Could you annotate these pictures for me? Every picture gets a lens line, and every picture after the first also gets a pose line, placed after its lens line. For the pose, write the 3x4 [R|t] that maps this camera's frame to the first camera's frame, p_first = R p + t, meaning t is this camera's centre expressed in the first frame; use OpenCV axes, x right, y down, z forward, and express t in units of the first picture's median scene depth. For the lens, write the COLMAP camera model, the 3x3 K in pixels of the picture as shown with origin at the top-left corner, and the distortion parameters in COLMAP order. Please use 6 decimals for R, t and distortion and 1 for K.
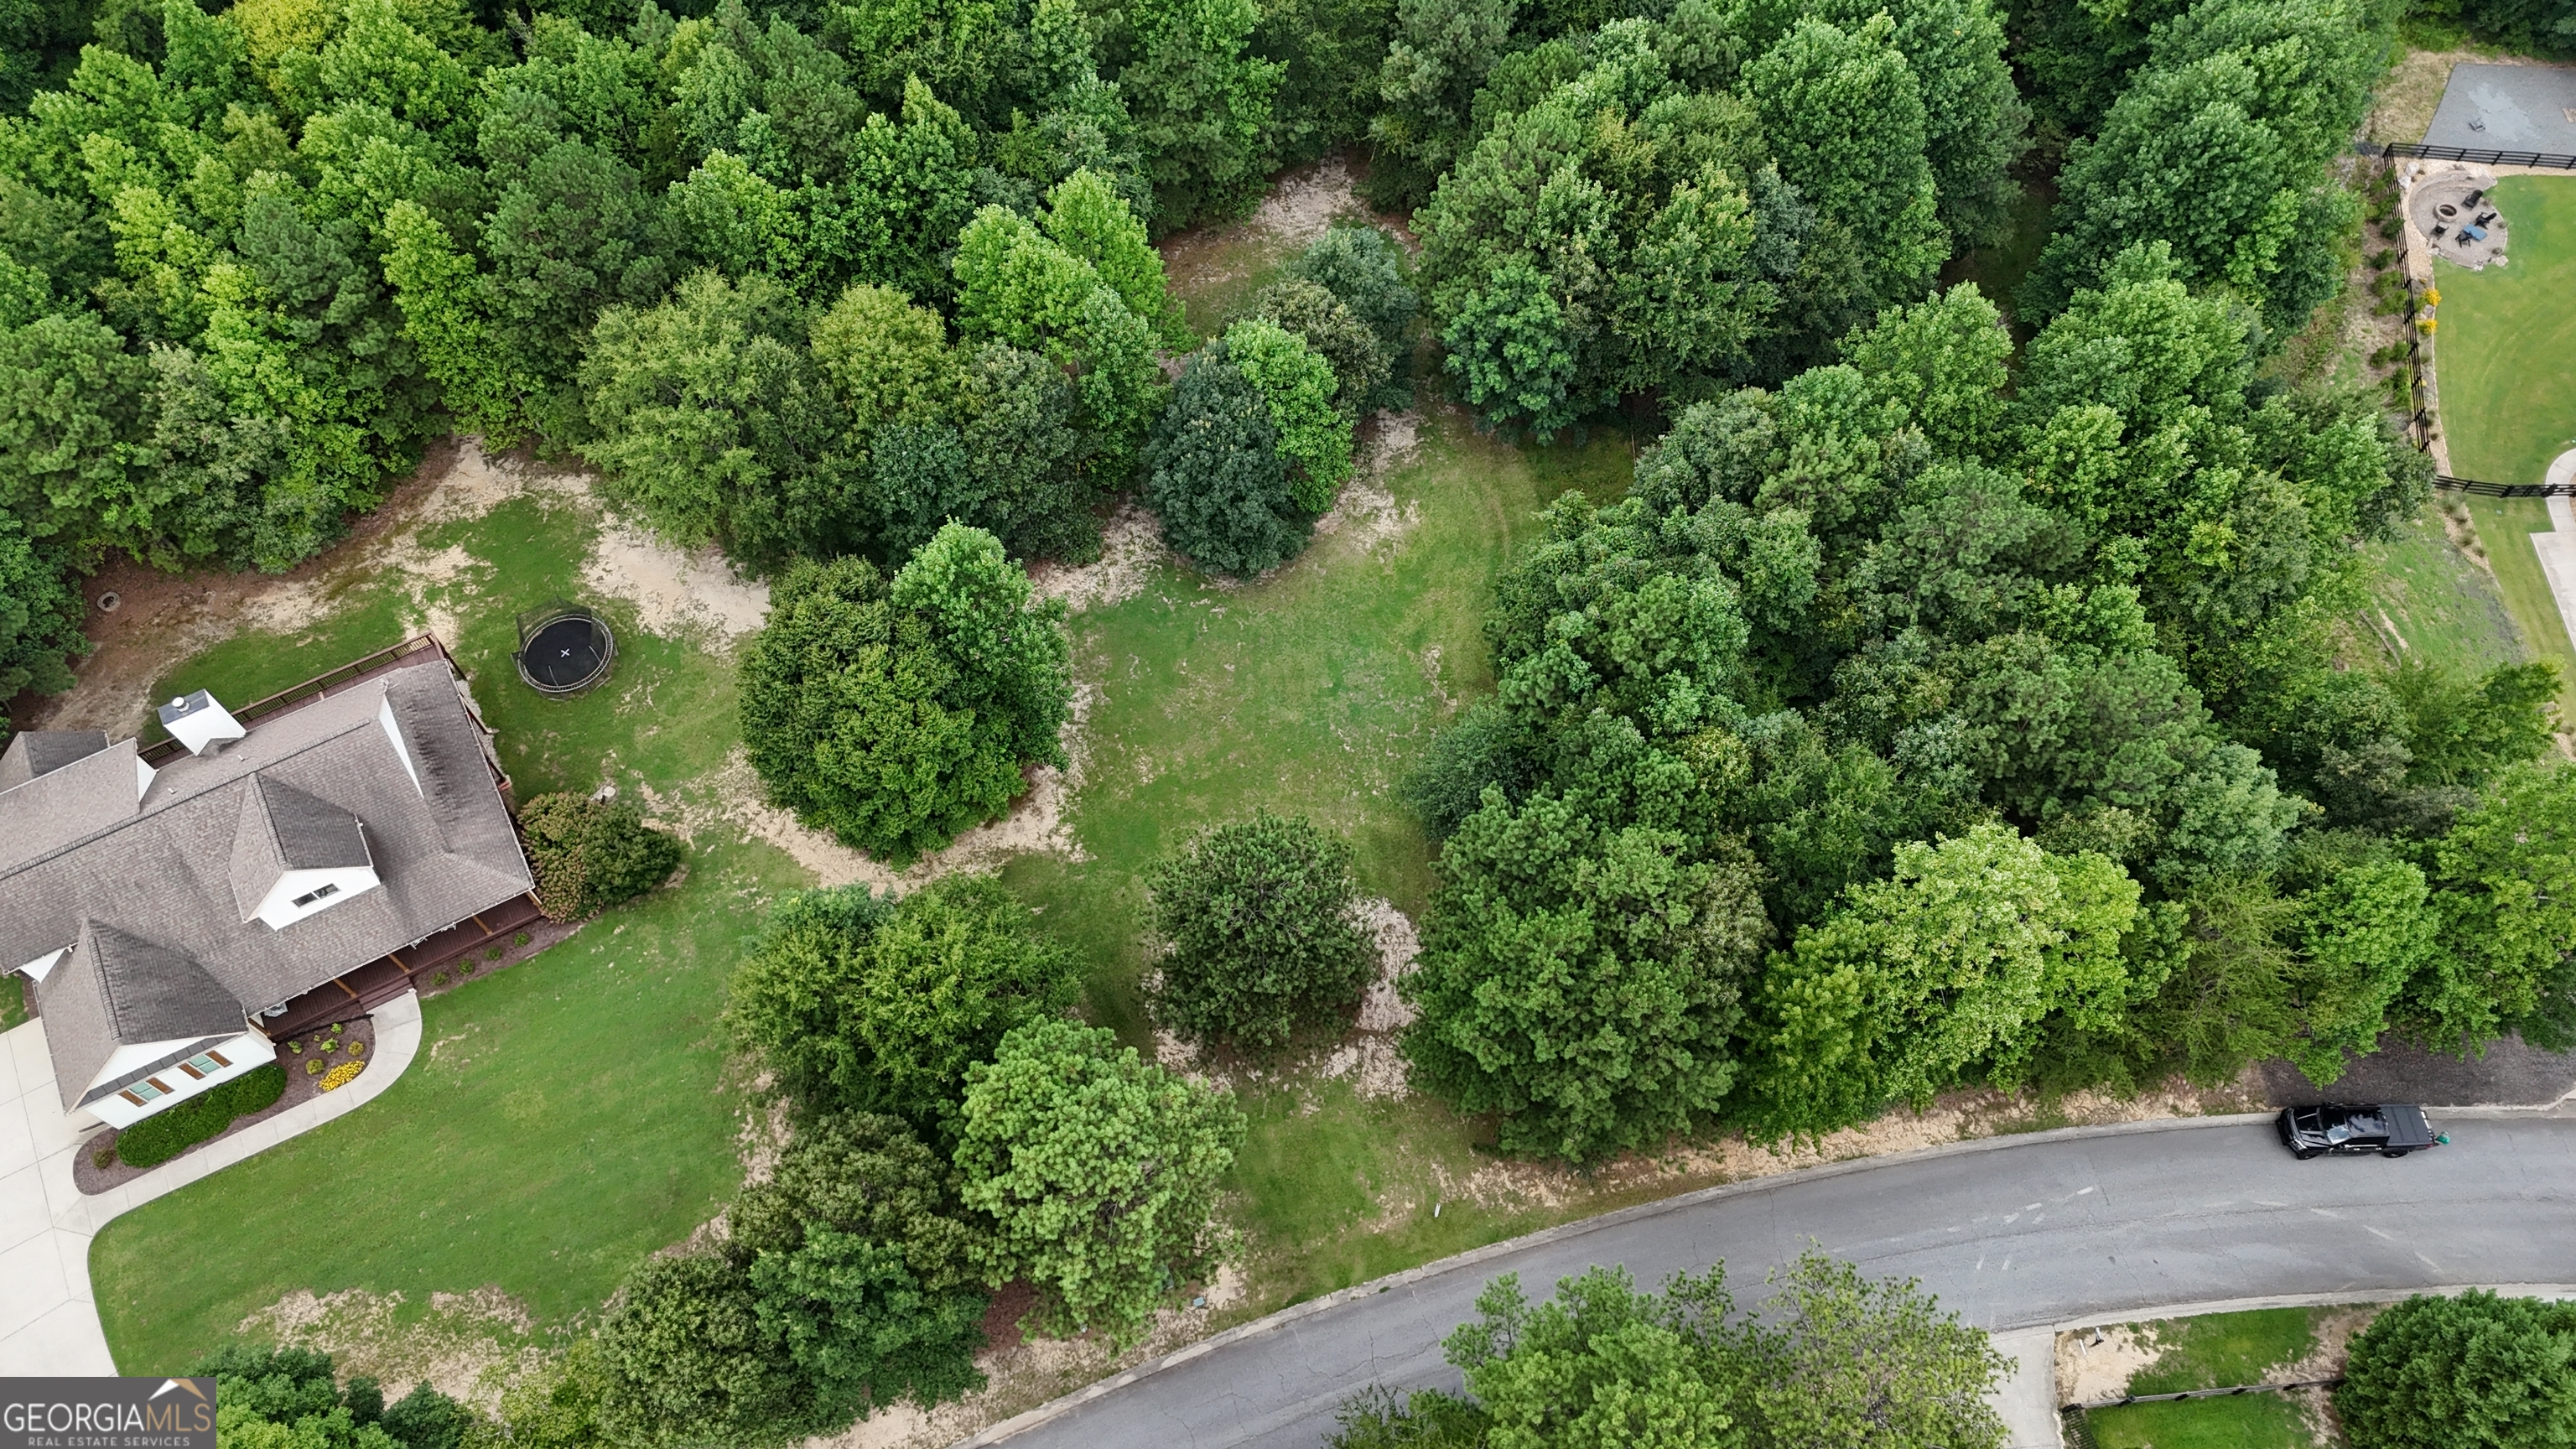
lens RADIAL K [[1876.5, 0, 1286.7], [0, 1876.5, 732.4], [0, 0, 1]] dist [0.061549, -0.058685]
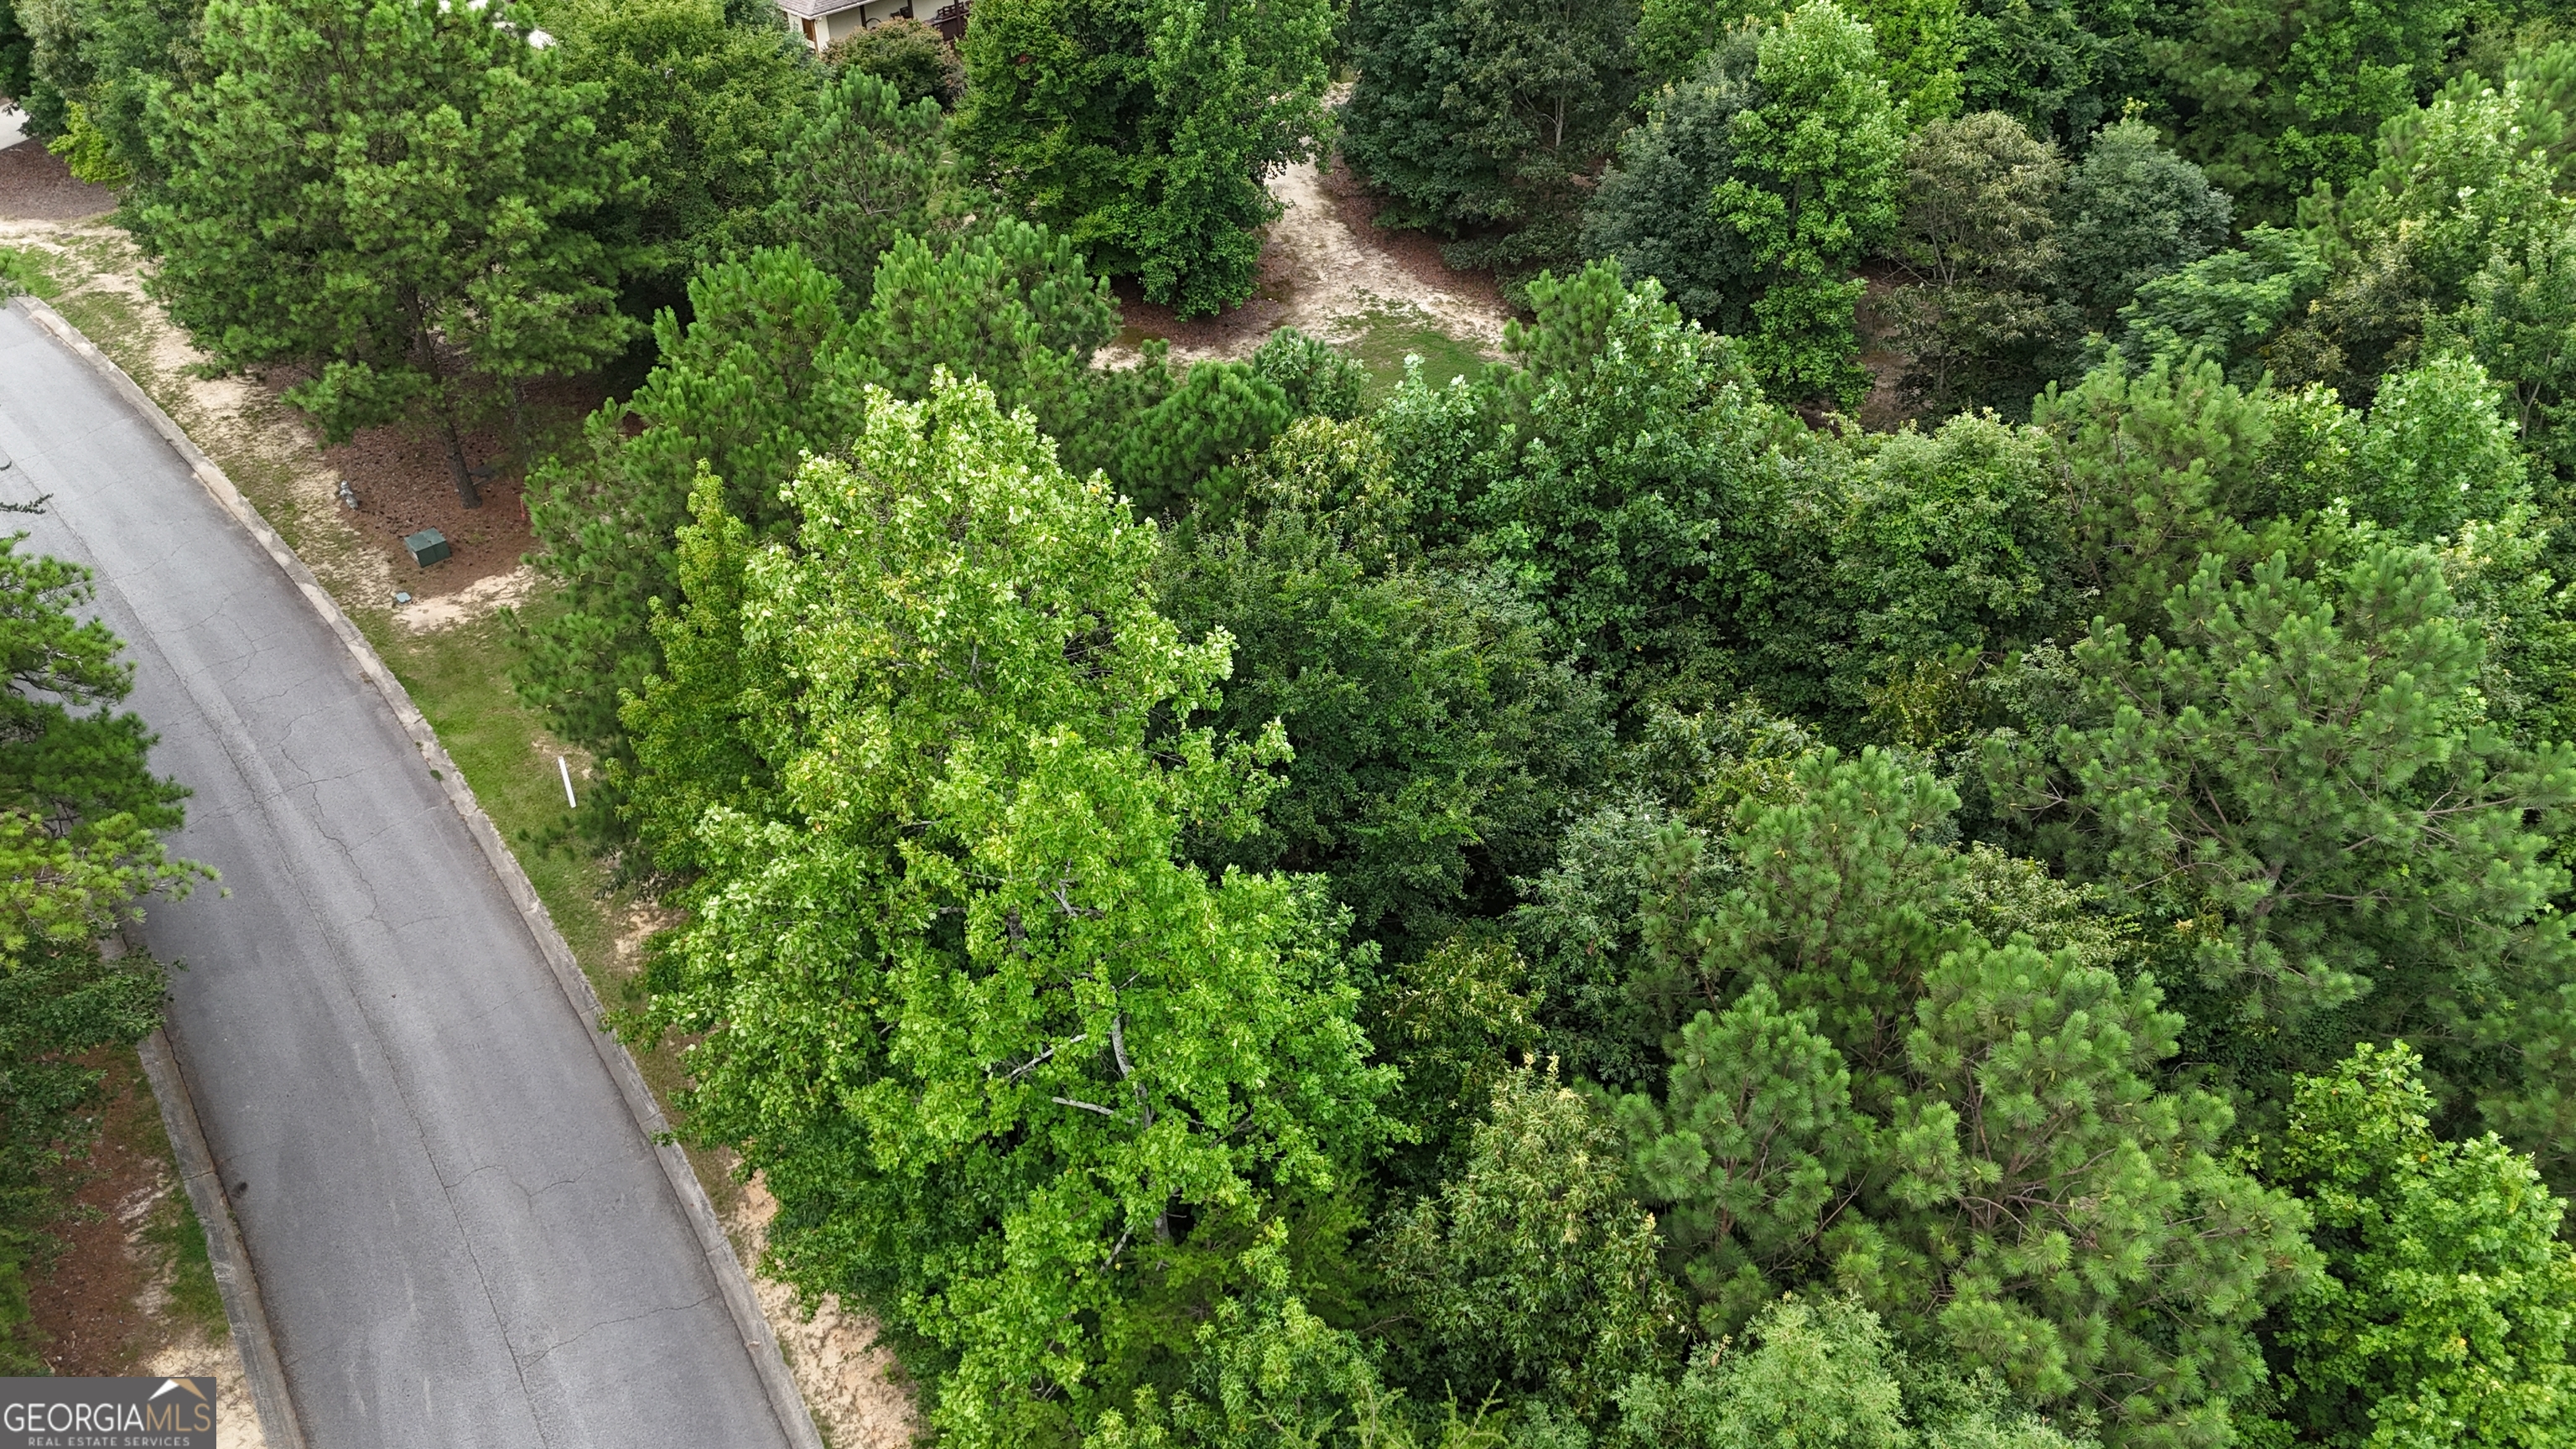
lens RADIAL K [[1876.5, 0, 1295.5], [0, 1876.5, 722.3], [0, 0, 1]] dist [0.061549, -0.058685]
pose [[0.347575, 0.586778, -0.731357, 0.530808], [-0.820188, 0.568259, 0.066131, 0.020356], [0.454404, 0.576865, 0.678781, 0.648390]]
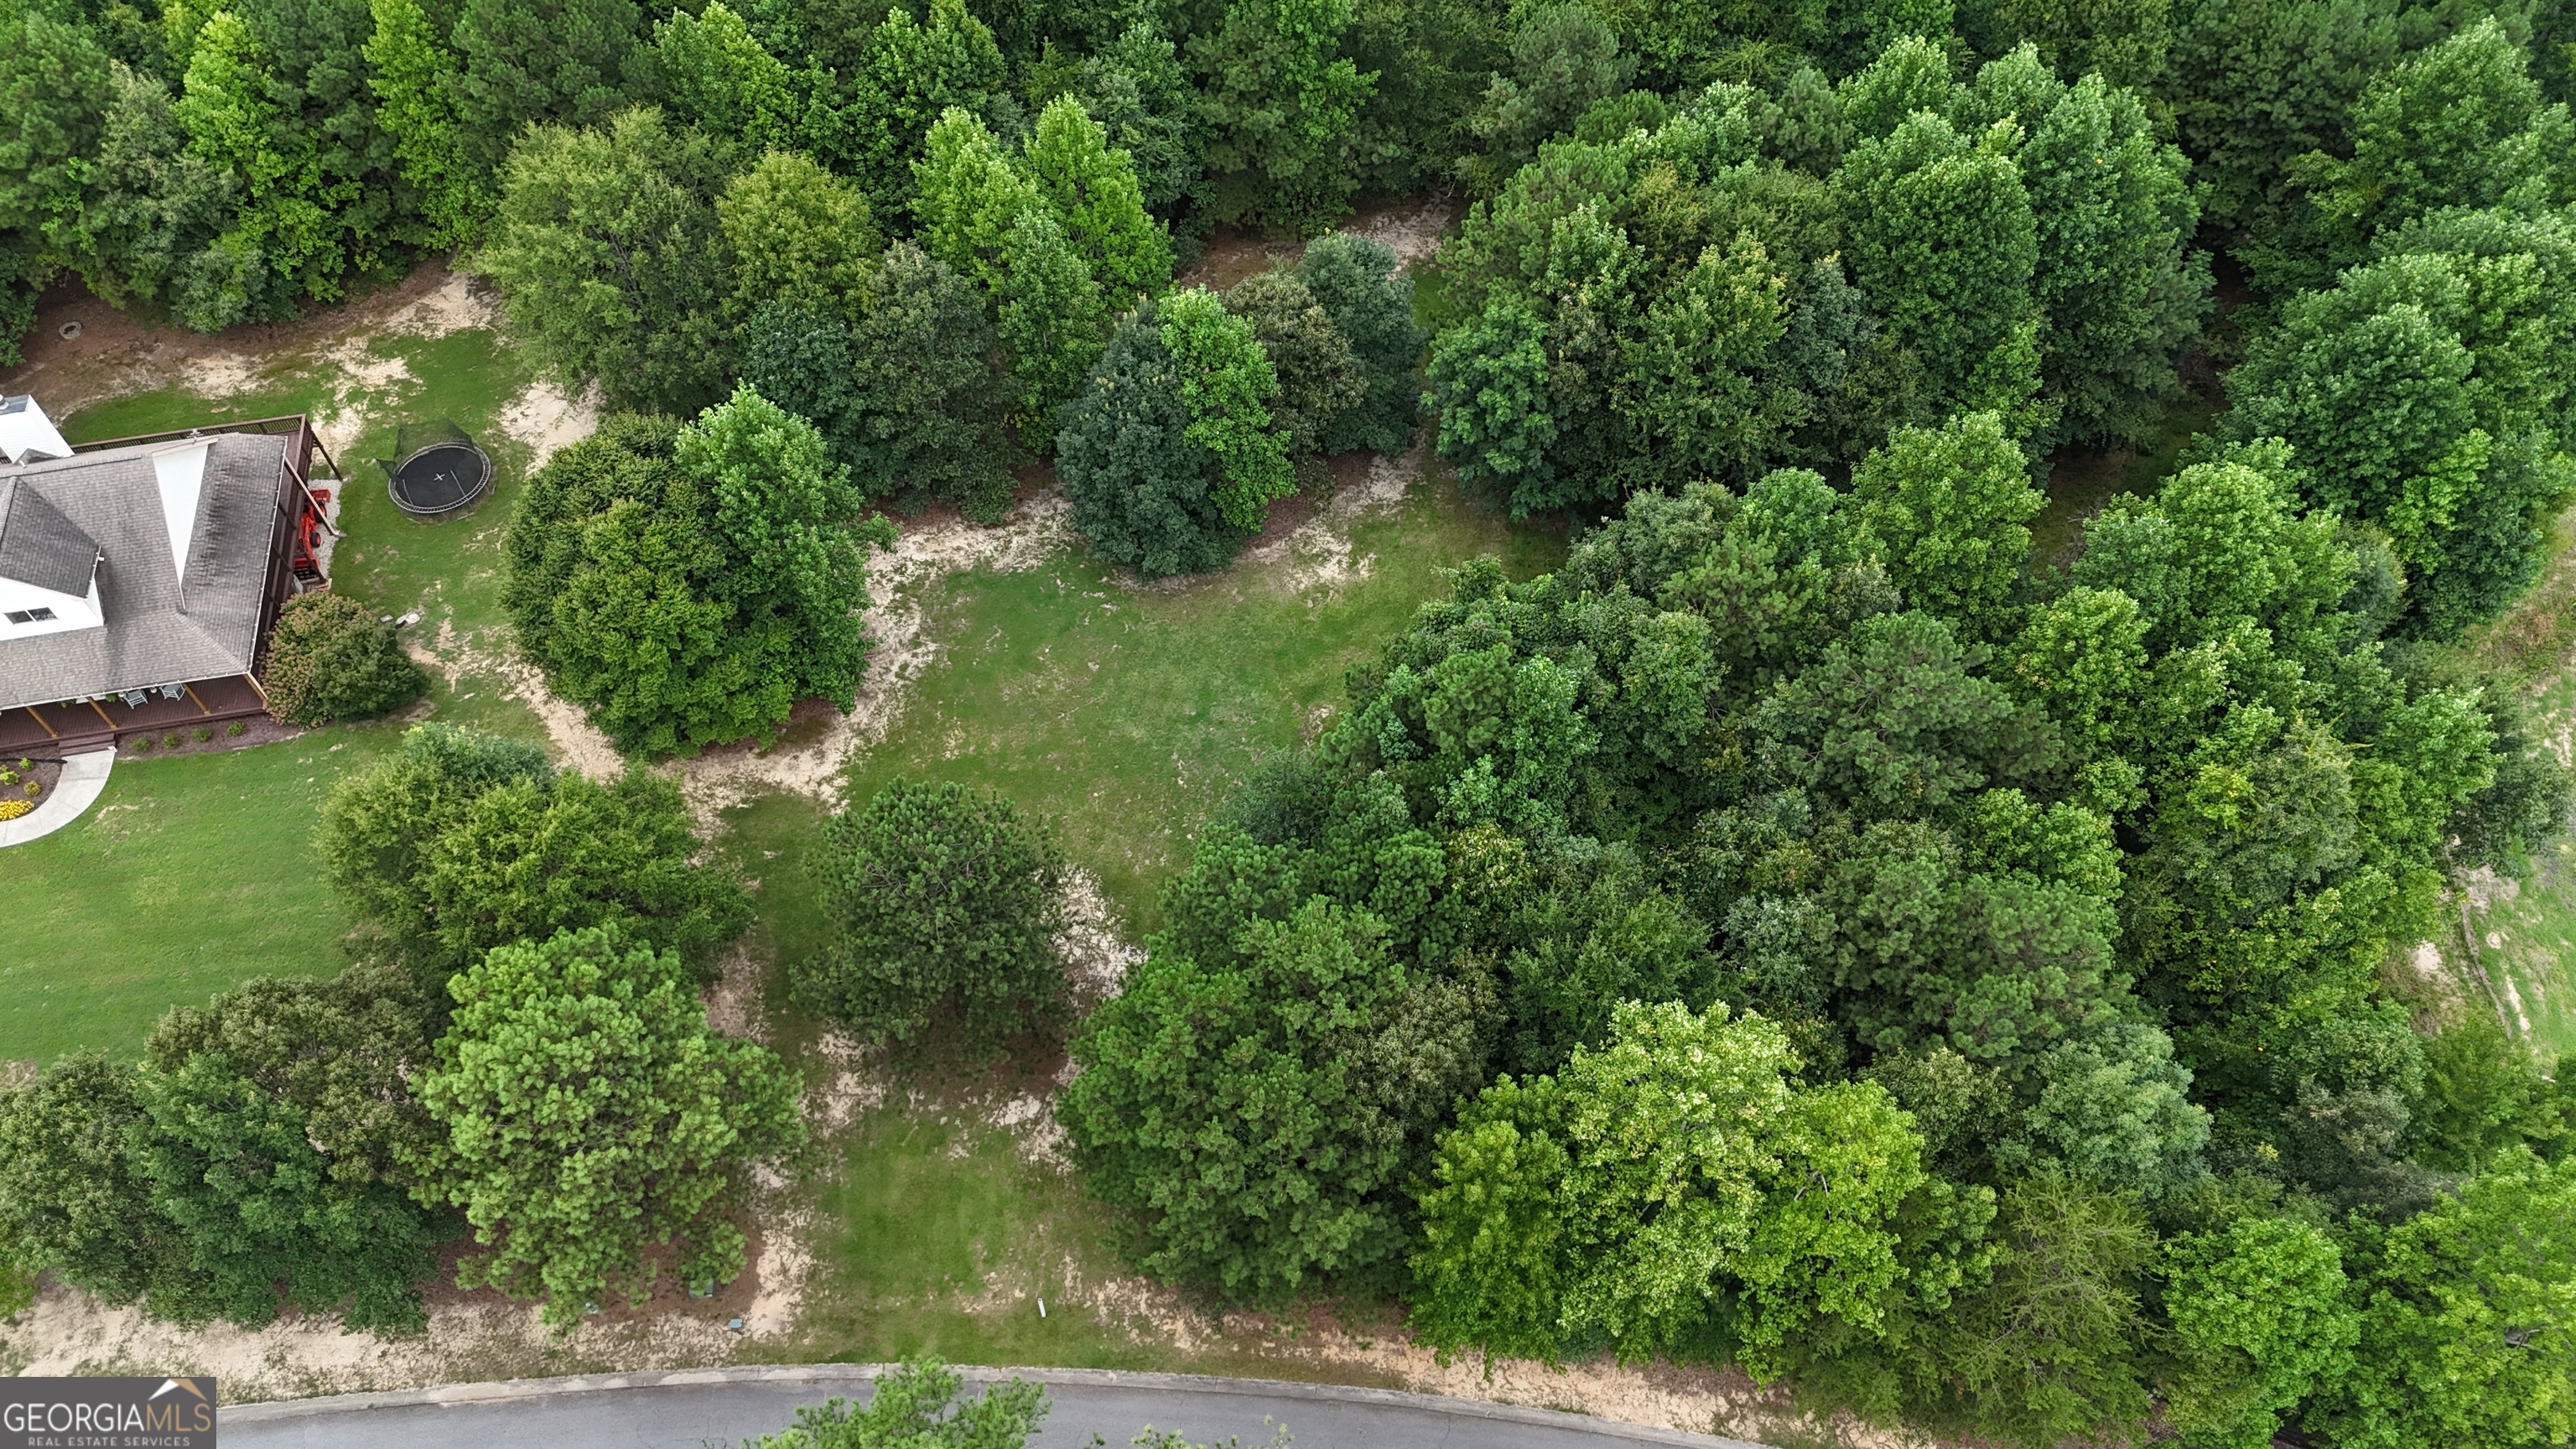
lens RADIAL K [[1876.5, 0, 1290.2], [0, 1876.5, 731.2], [0, 0, 1]] dist [0.061549, -0.058685]
pose [[0.950509, 0.253337, -0.179868, 0.250477], [-0.269741, 0.960154, -0.073106, 0.038184], [0.154181, 0.118006, 0.980970, 0.158728]]
